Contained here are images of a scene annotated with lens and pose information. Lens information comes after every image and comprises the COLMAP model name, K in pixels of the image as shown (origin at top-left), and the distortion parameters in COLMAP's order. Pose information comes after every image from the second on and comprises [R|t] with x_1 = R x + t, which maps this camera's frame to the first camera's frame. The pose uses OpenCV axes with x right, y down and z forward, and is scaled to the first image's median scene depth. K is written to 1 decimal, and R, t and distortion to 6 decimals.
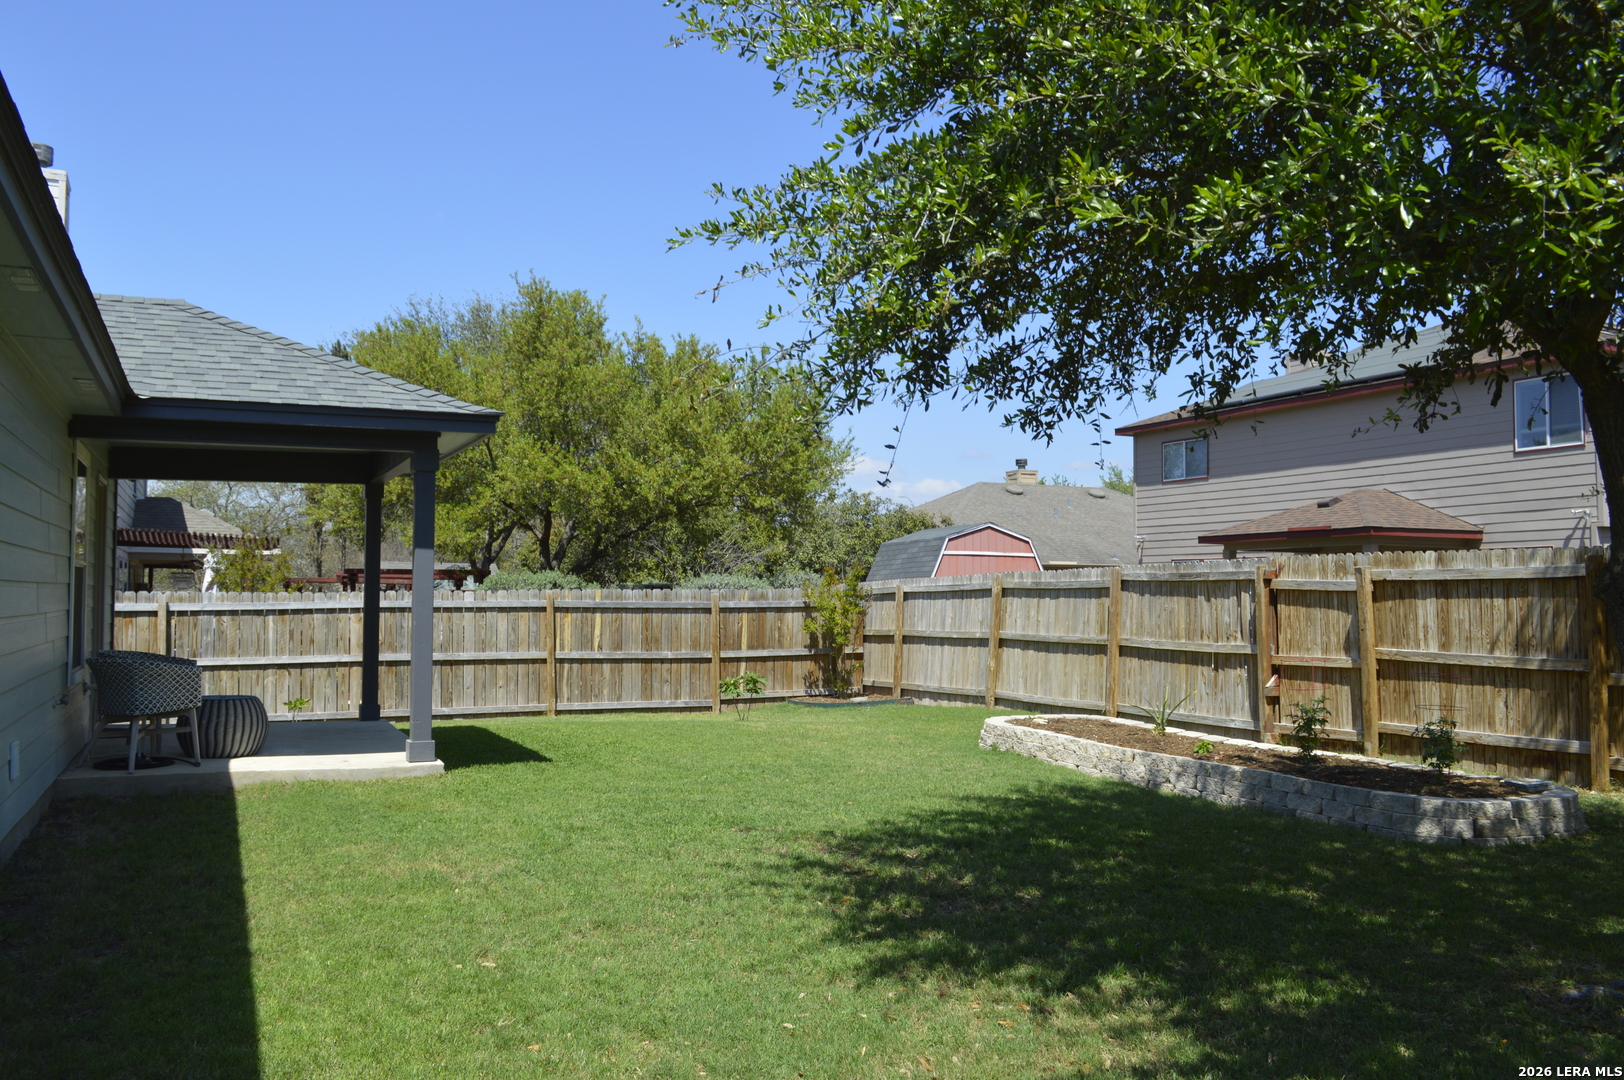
lens RADIAL K [[1278.5, 0, 812.0], [0, 1278.5, 540.0], [0, 0, 1]] dist [-0.019084, 0.006139]
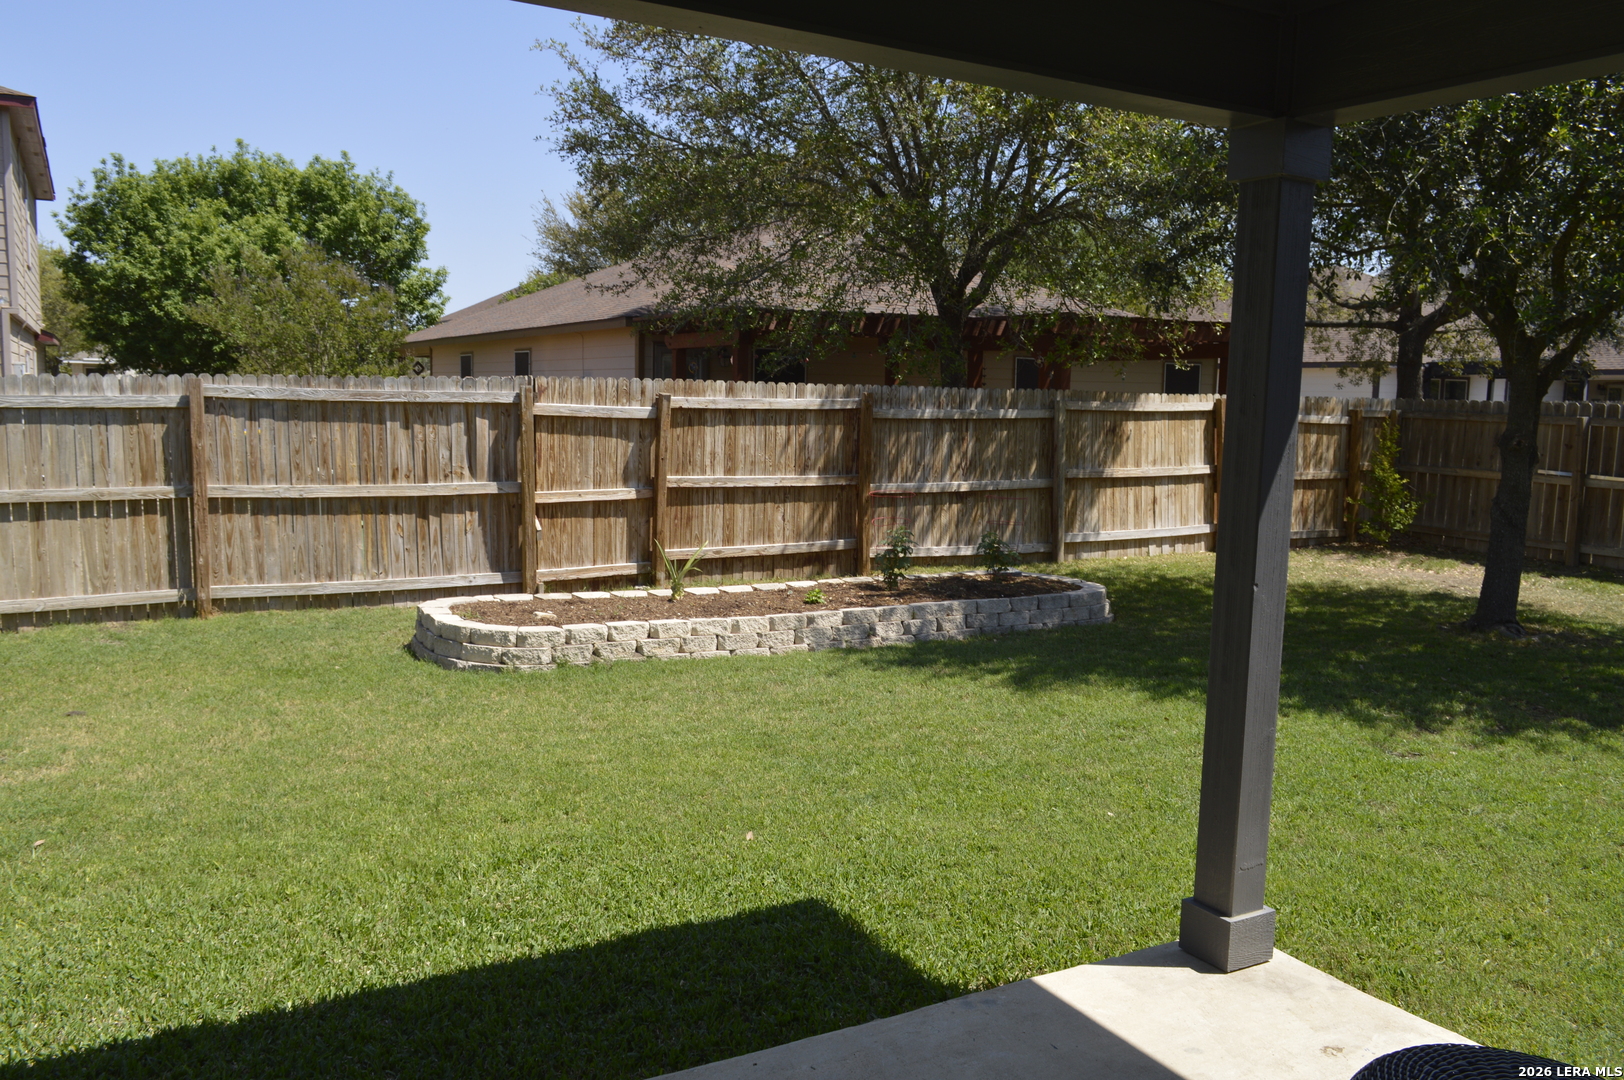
lens RADIAL K [[1278.5, 0, 812.0], [0, 1278.5, 540.0], [0, 0, 1]] dist [-0.019084, 0.006139]
pose [[-0.082890, -0.114817, 0.989922, -0.568510], [-0.060781, 0.992074, 0.109977, 0.018458], [-0.994703, -0.051052, -0.089211, 1.002183]]
